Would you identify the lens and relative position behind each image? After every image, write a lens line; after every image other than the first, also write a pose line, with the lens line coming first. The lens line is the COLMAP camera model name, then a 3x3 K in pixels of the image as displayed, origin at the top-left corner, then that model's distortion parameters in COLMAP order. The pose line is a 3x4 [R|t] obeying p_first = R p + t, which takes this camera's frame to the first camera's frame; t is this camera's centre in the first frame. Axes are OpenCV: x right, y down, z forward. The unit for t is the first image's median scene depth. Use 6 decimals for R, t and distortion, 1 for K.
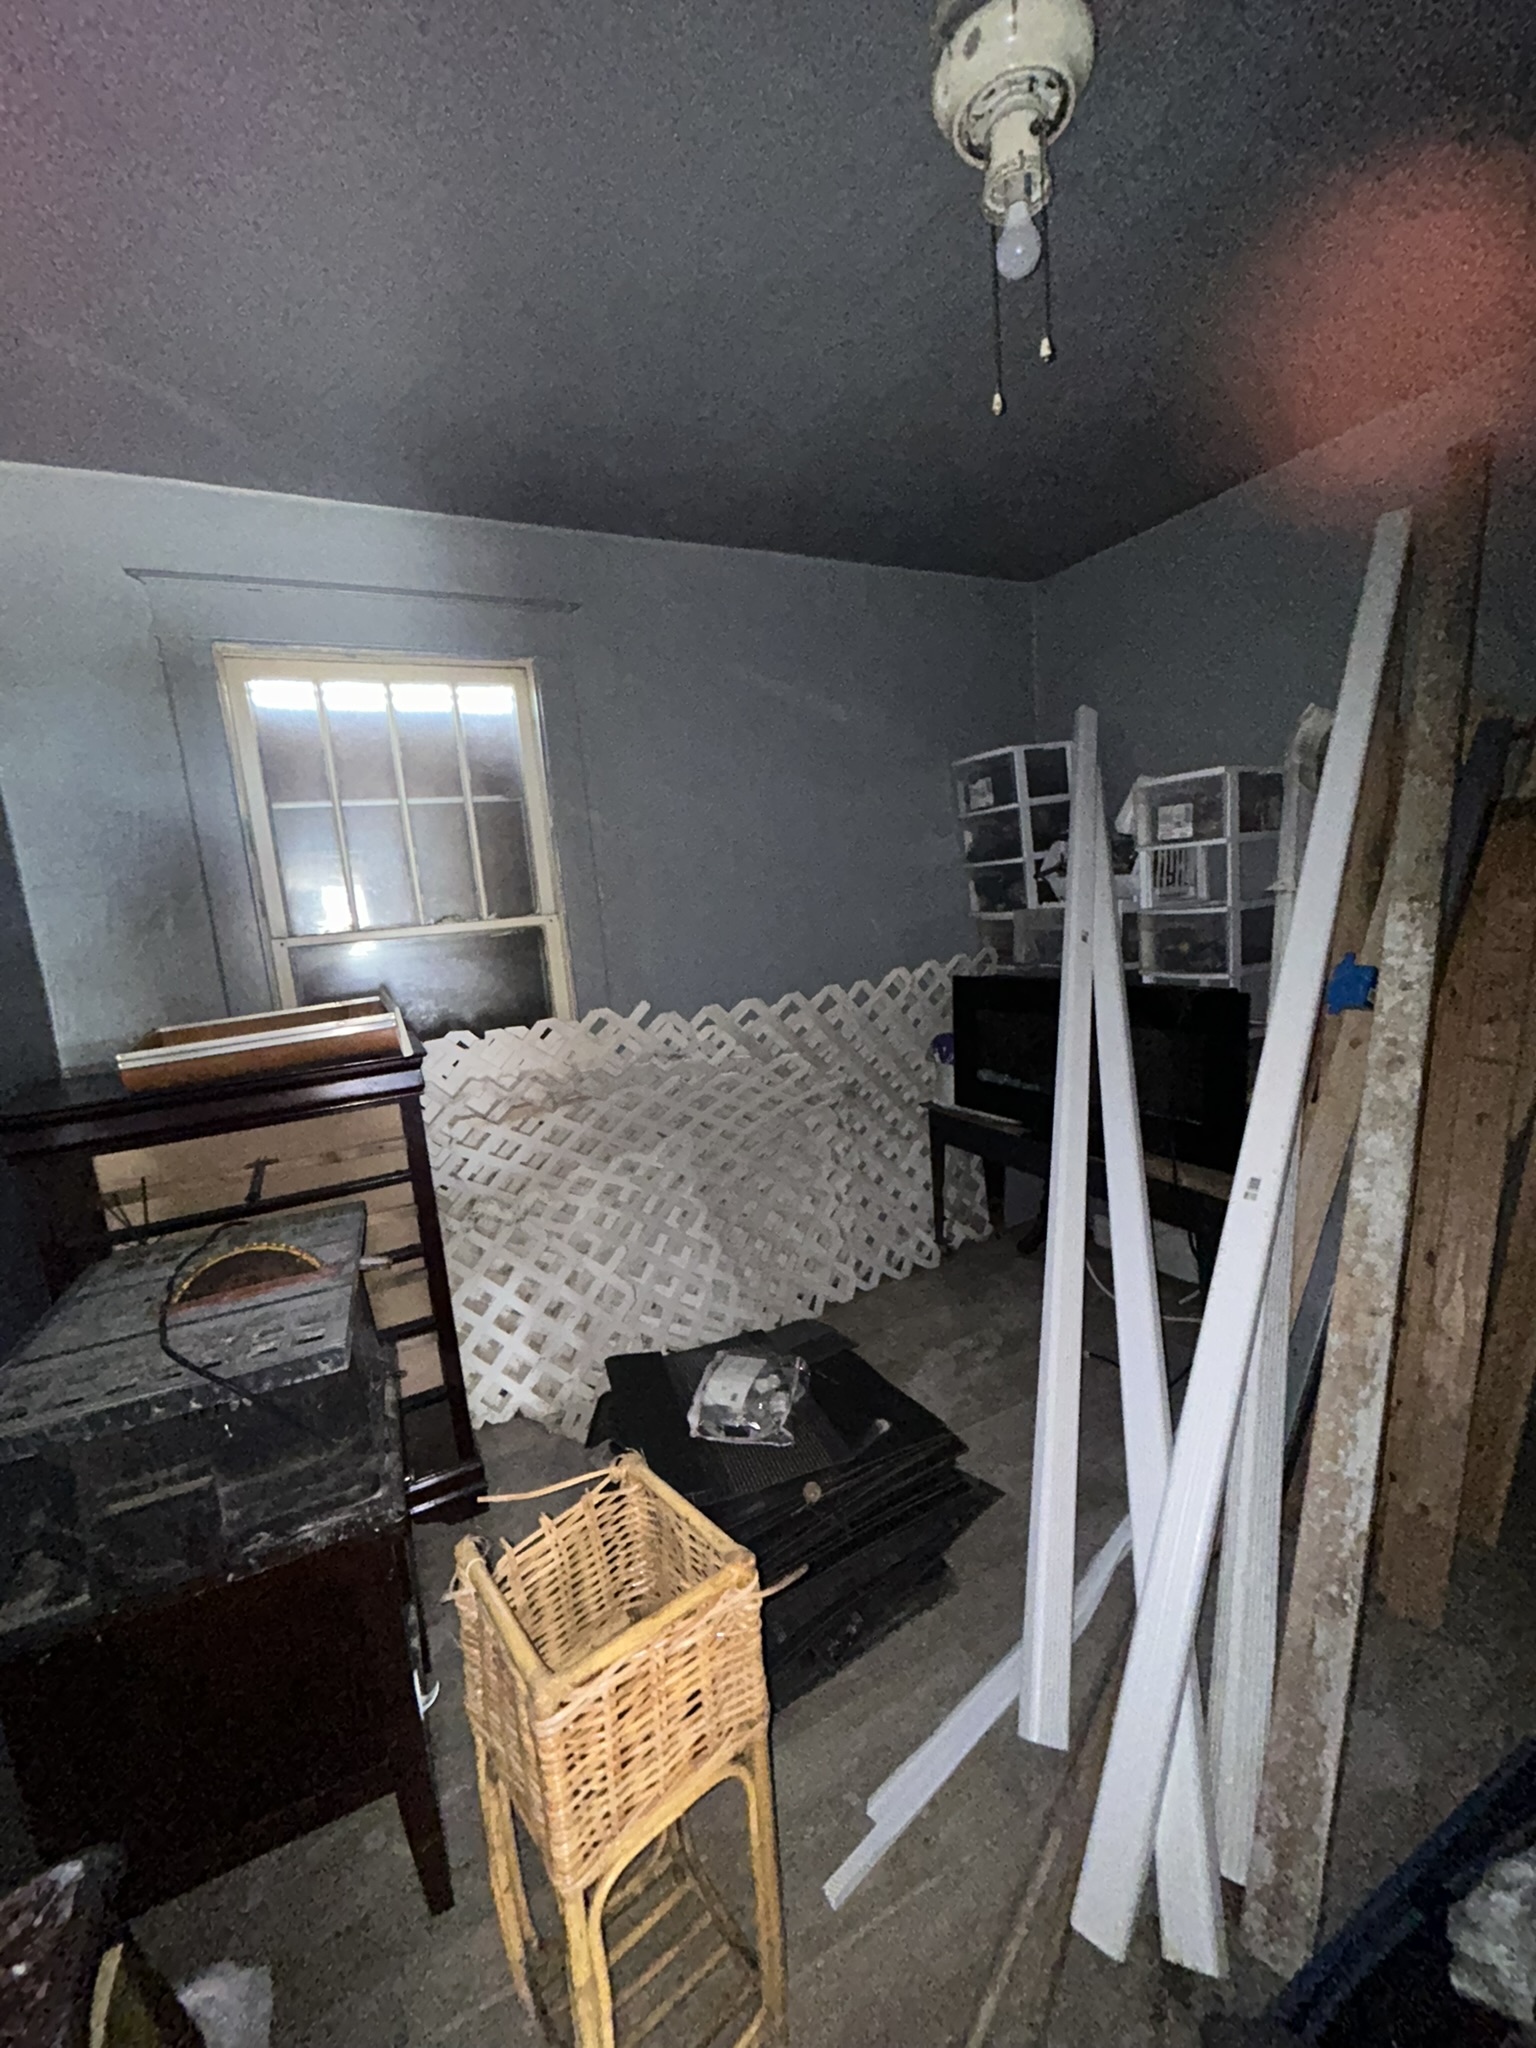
lens RADIAL K [[830.5, 0, 774.1], [0, 830.5, 1019.4], [0, 0, 1]] dist [-0.004113, 0.001455]
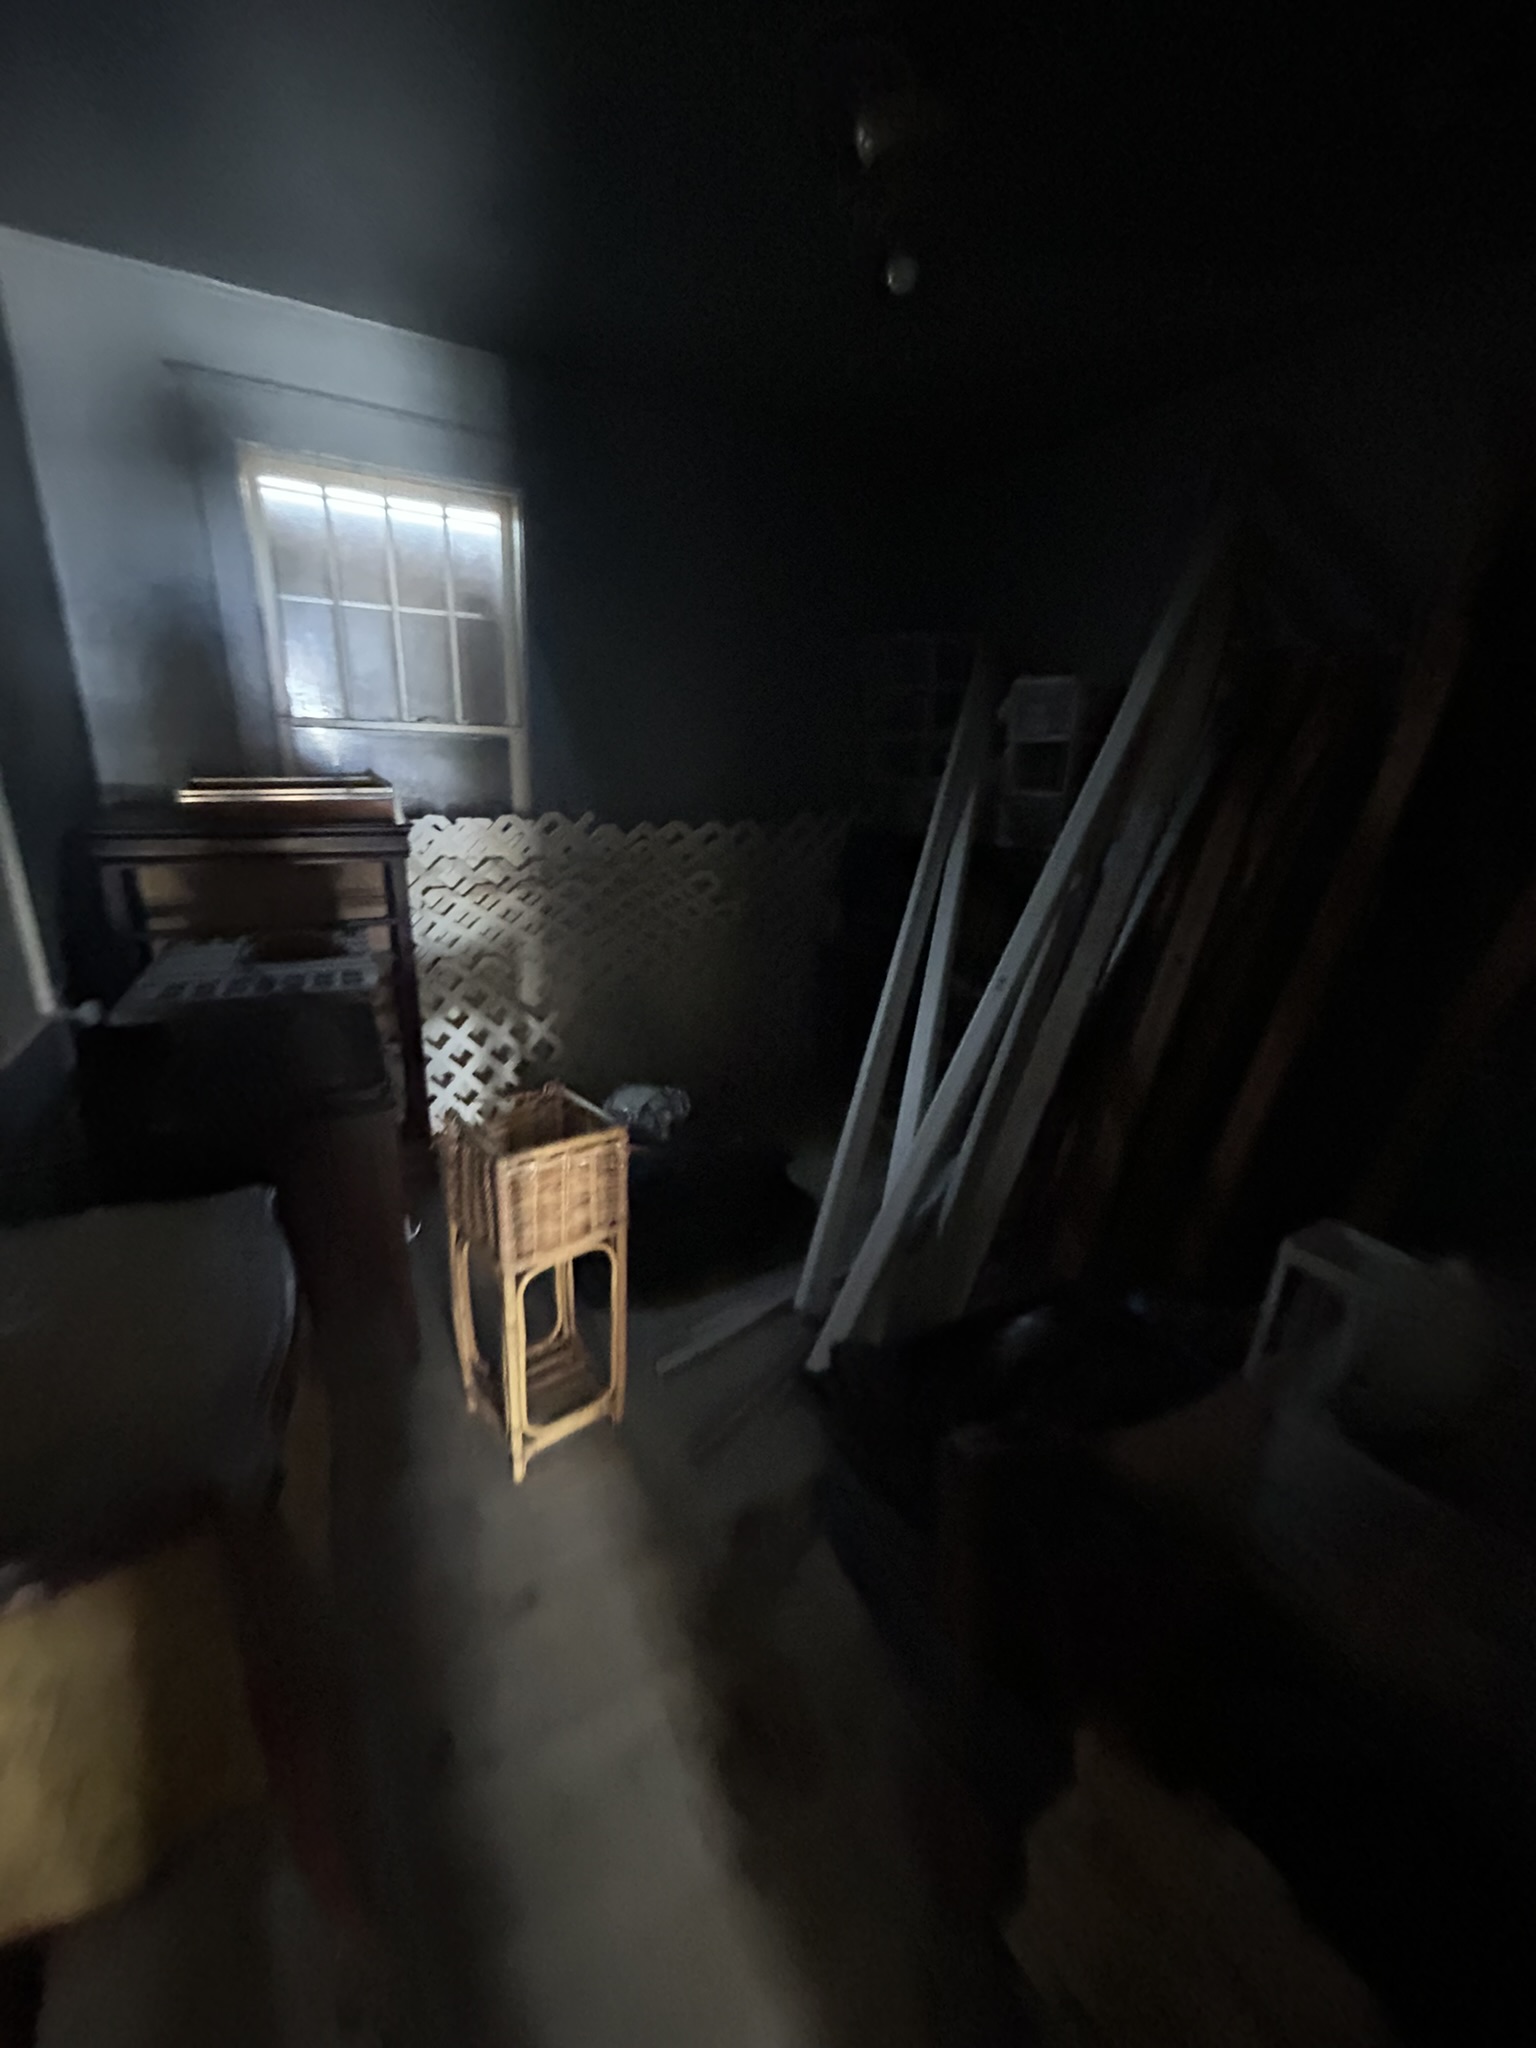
lens RADIAL K [[830.5, 0, 777.4], [0, 830.5, 1024.2], [0, 0, 1]] dist [-0.004113, 0.001455]
pose [[0.990969, 0.106006, 0.082112, 0.050570], [-0.118366, 0.979294, 0.164234, 0.054020], [-0.063002, -0.172470, 0.982998, -0.279995]]
